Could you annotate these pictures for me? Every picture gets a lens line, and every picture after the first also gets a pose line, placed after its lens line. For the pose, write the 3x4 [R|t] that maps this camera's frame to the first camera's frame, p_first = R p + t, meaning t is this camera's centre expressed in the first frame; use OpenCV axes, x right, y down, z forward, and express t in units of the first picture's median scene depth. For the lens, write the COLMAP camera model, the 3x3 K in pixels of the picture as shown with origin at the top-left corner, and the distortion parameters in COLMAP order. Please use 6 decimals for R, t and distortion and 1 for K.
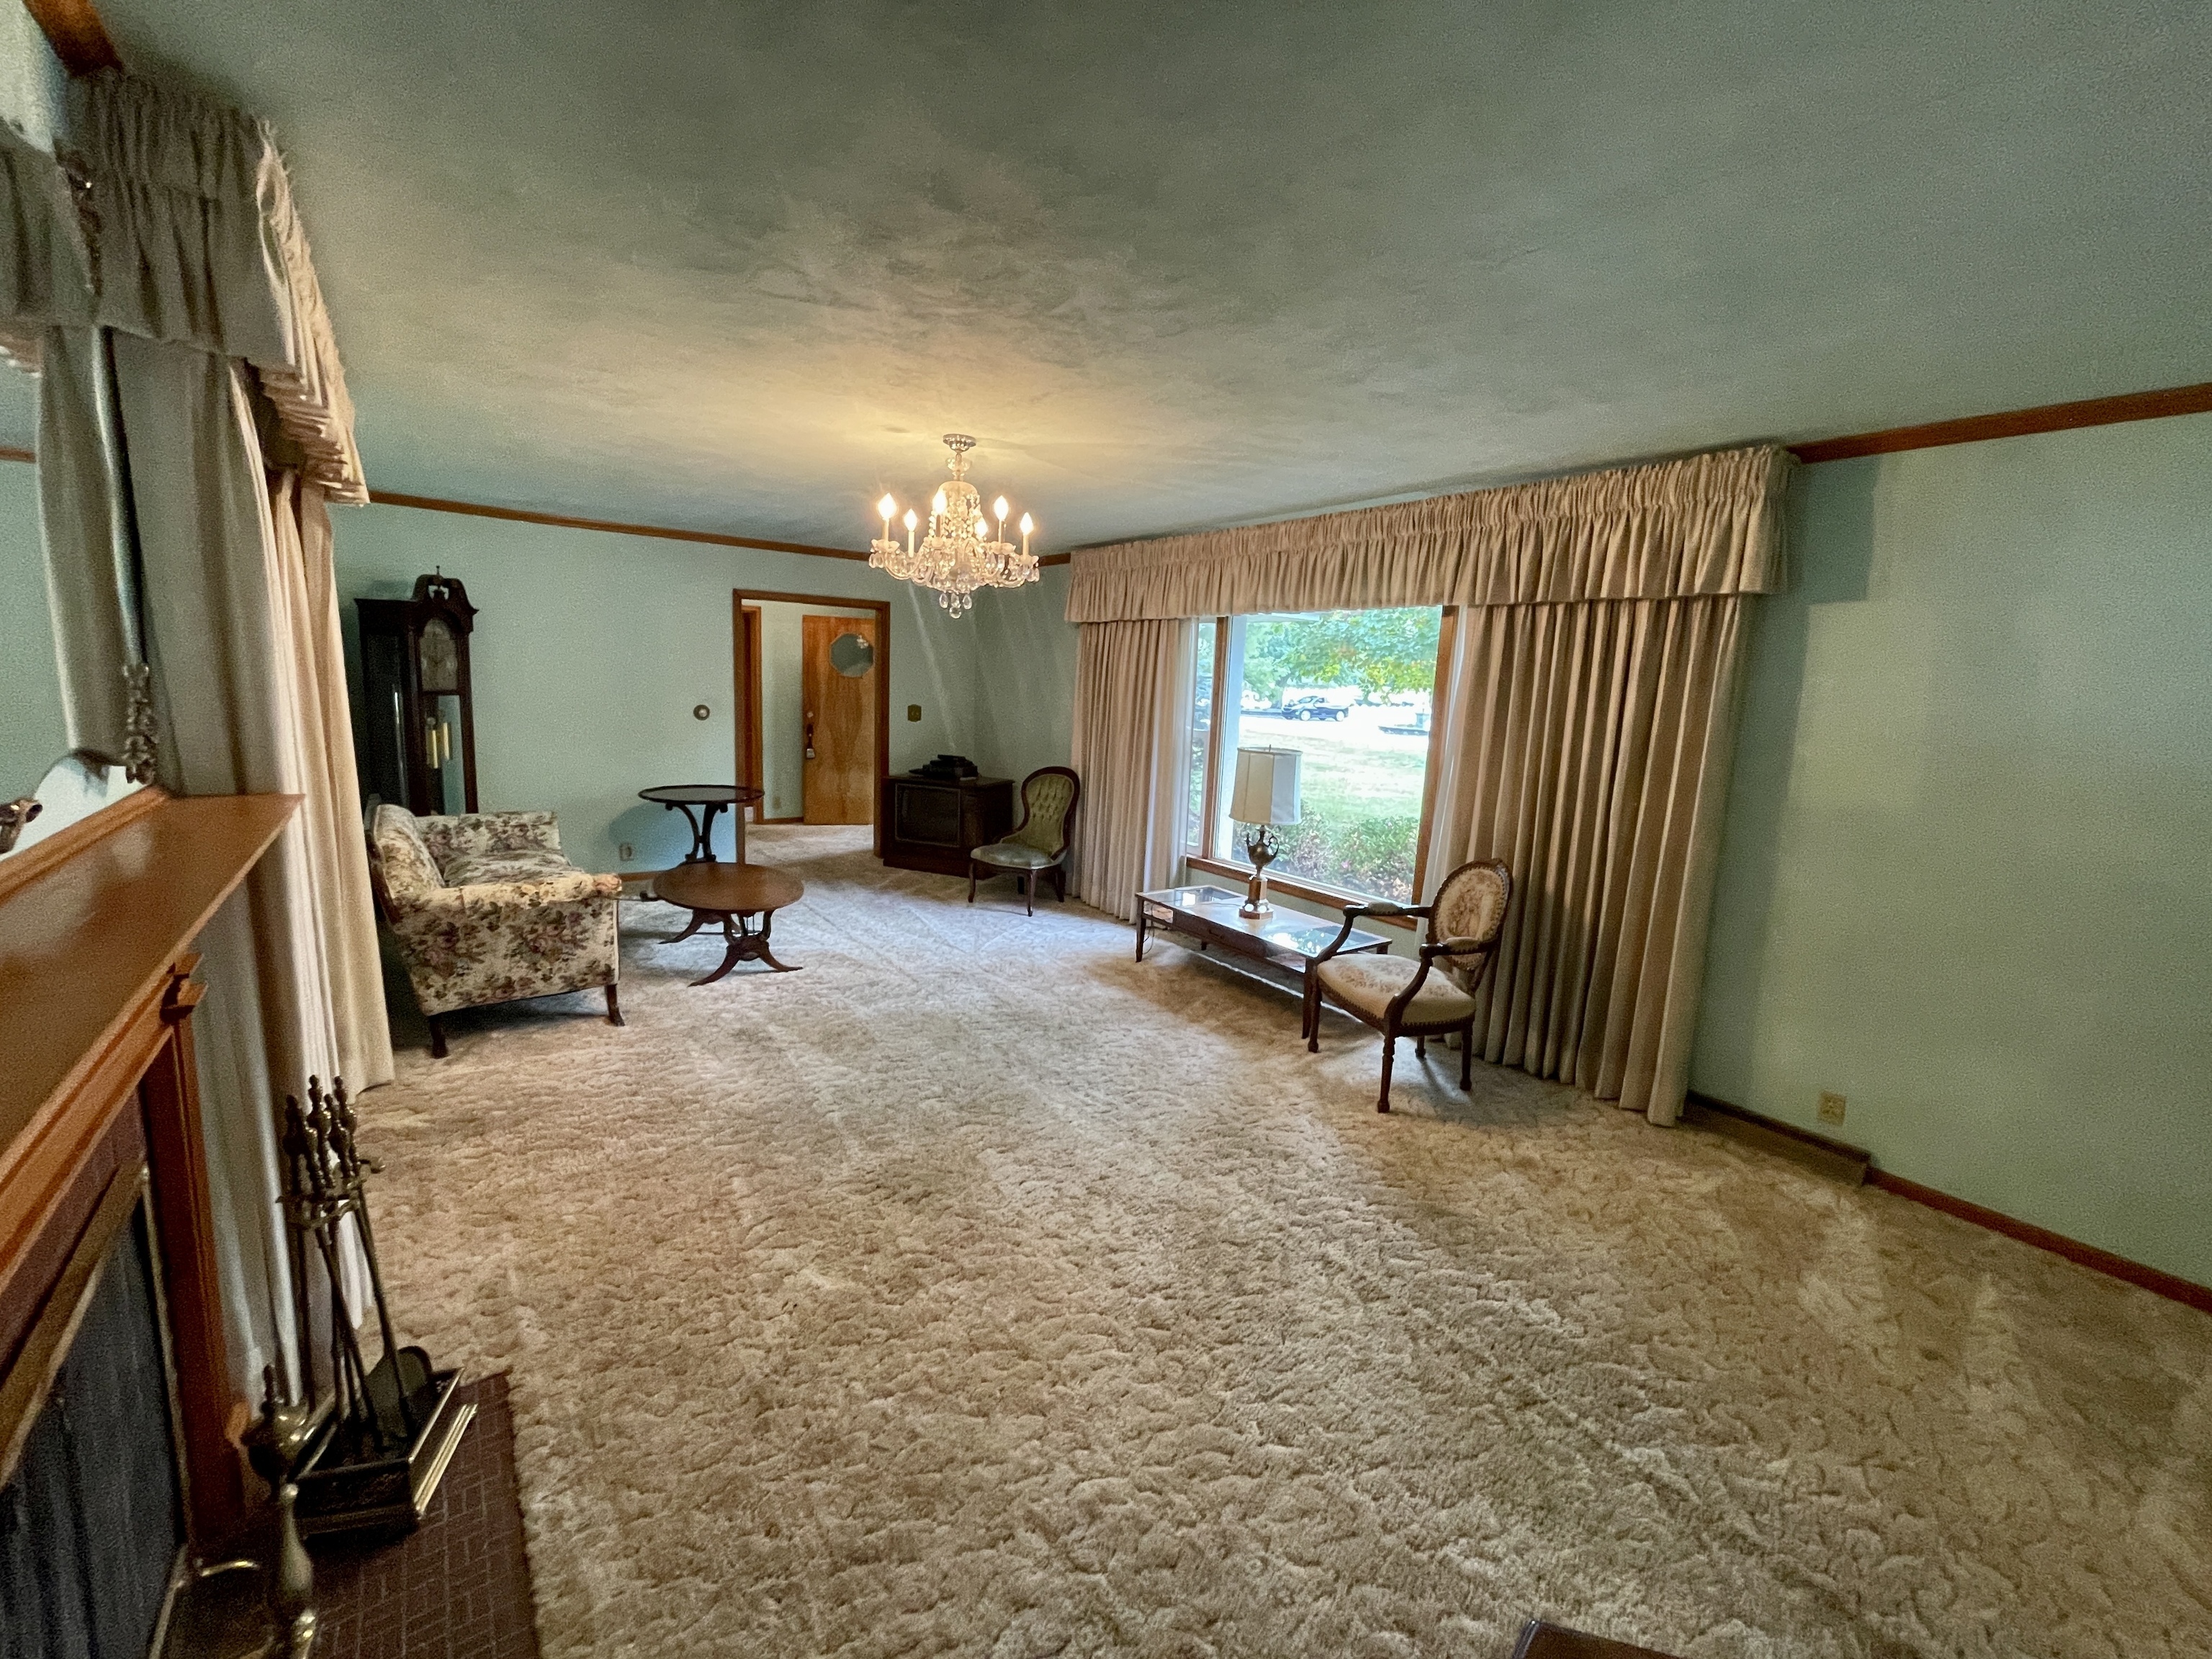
lens RADIAL K [[891.0, 0, 1099.8], [0, 891.0, 826.8], [0, 0, 1]] dist [0.000935, -0.000227]
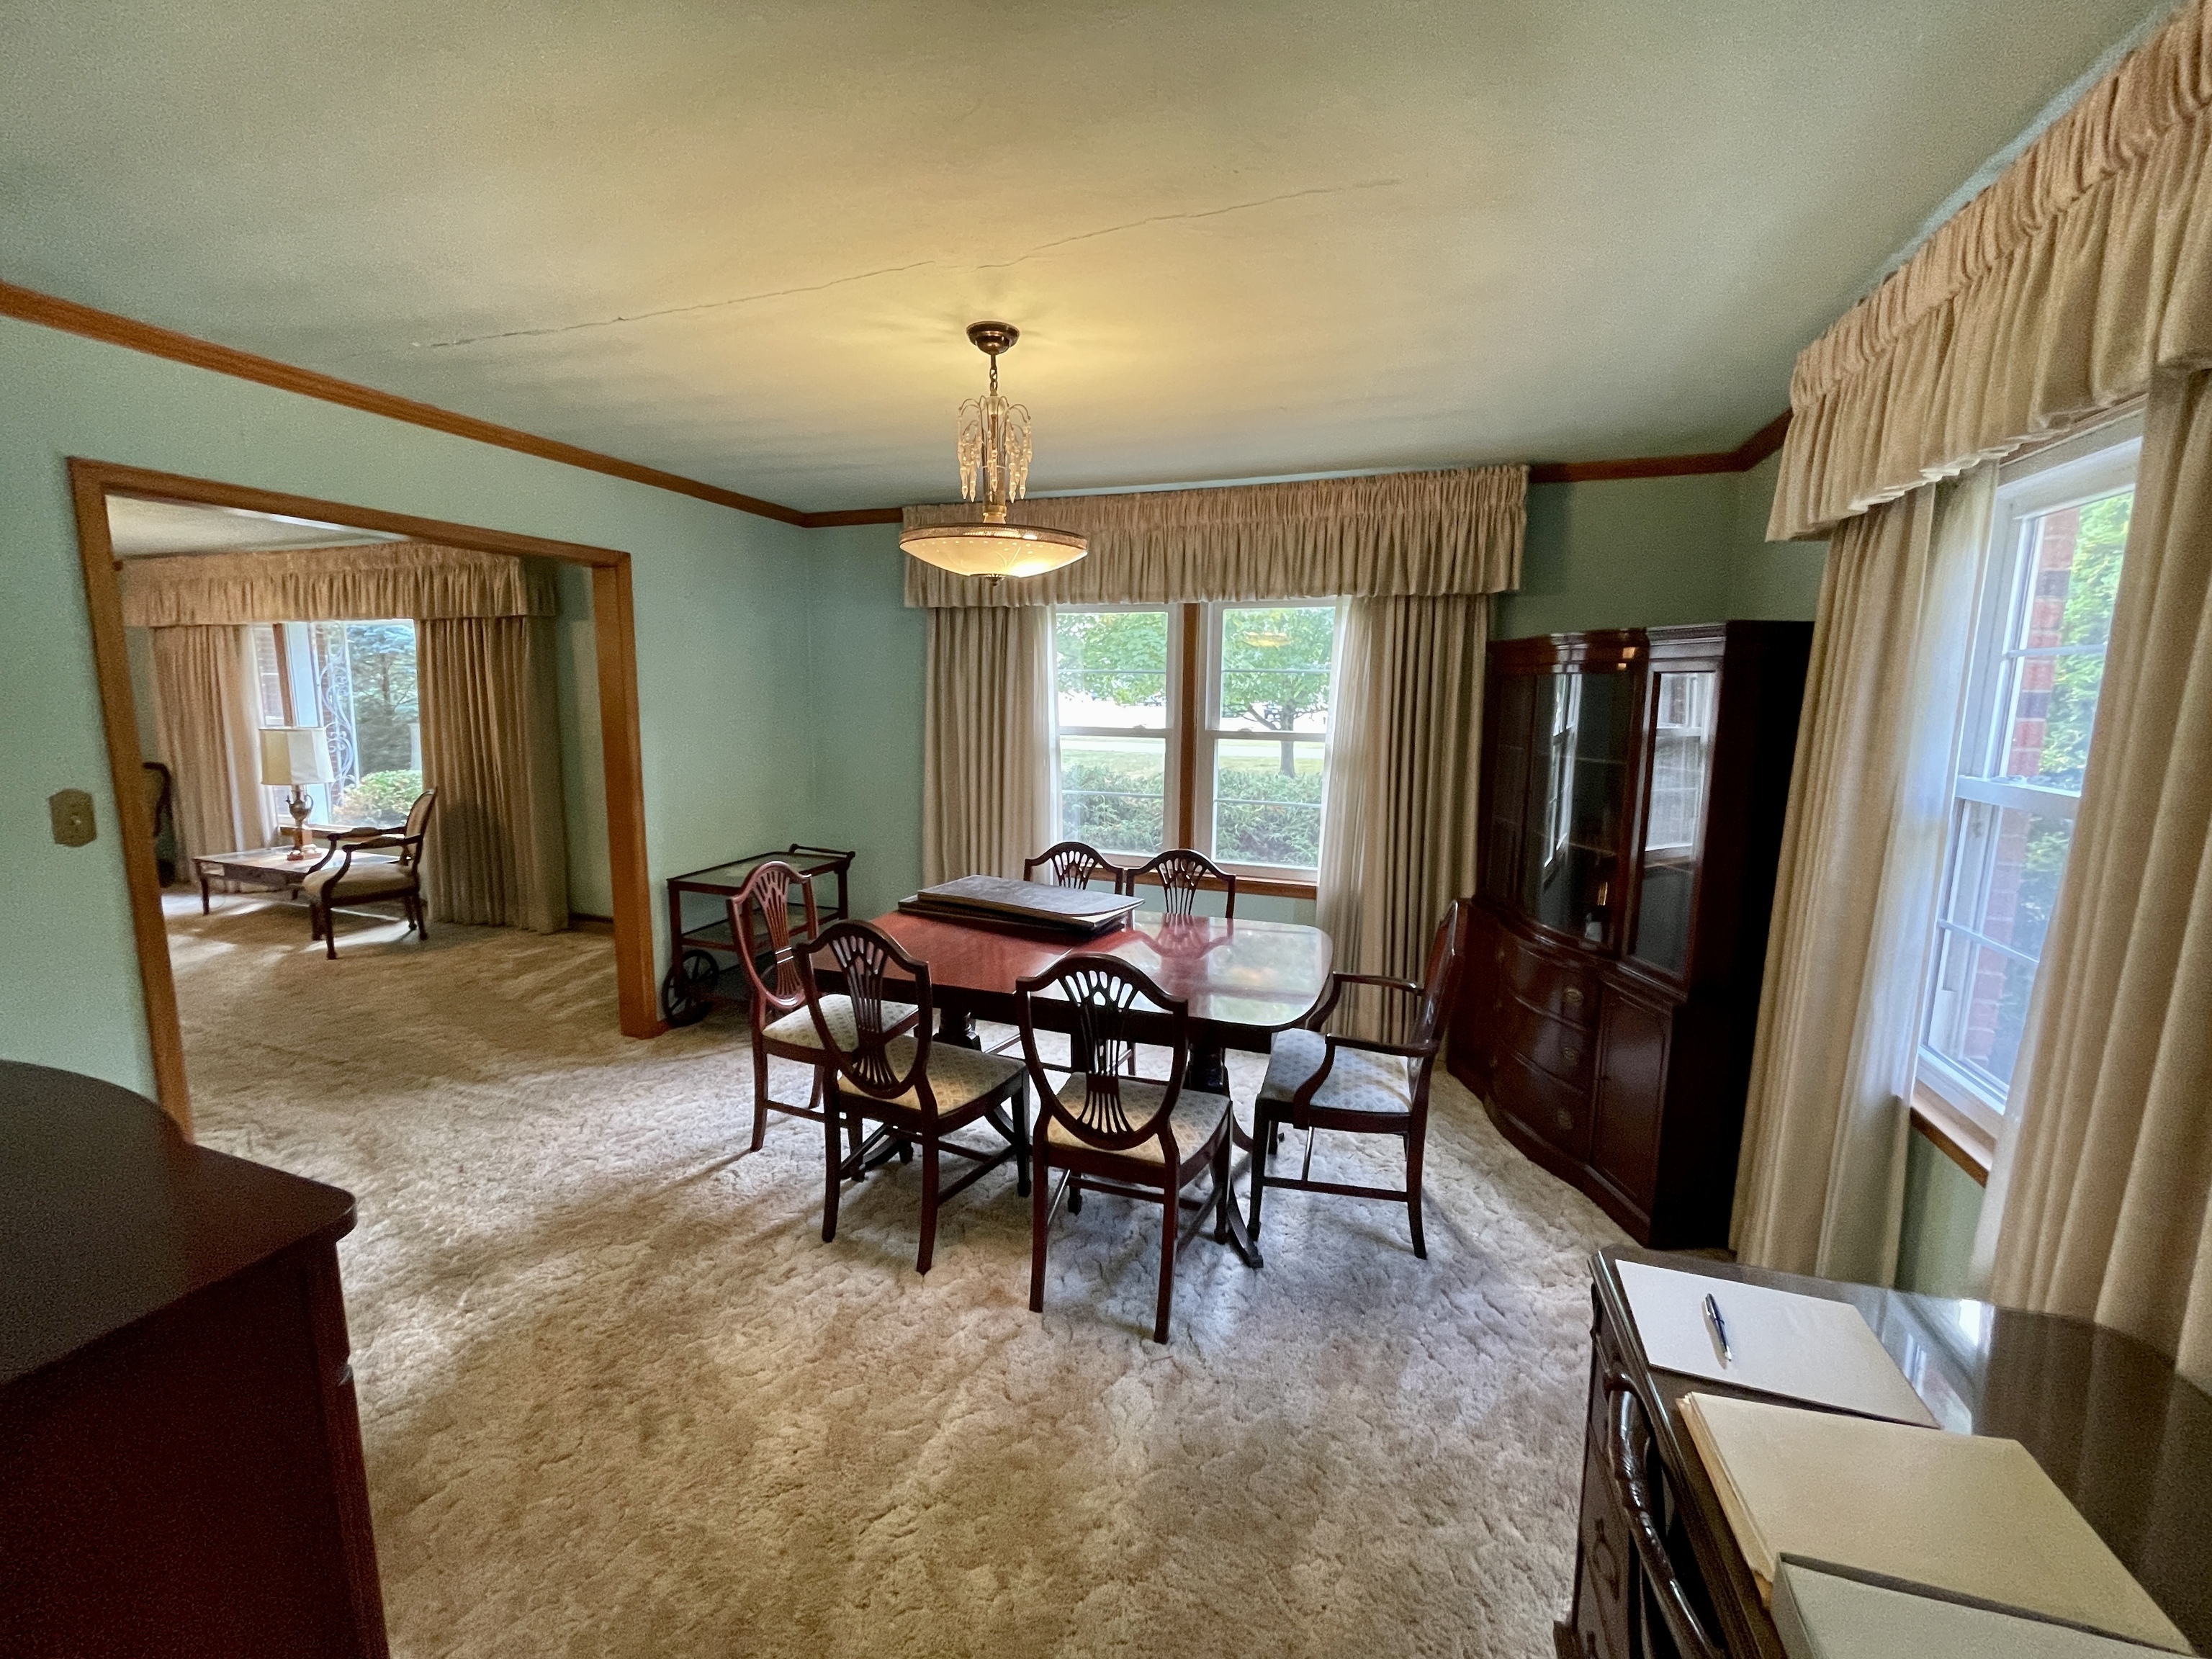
lens RADIAL K [[891.0, 0, 1100.6], [0, 891.0, 825.1], [0, 0, 1]] dist [0.000935, -0.000227]
pose [[0.832164, -0.113535, 0.542783, 0.452725], [0.112179, 0.993045, 0.035730, 0.138727], [-0.543065, 0.031156, 0.839112, -0.720552]]
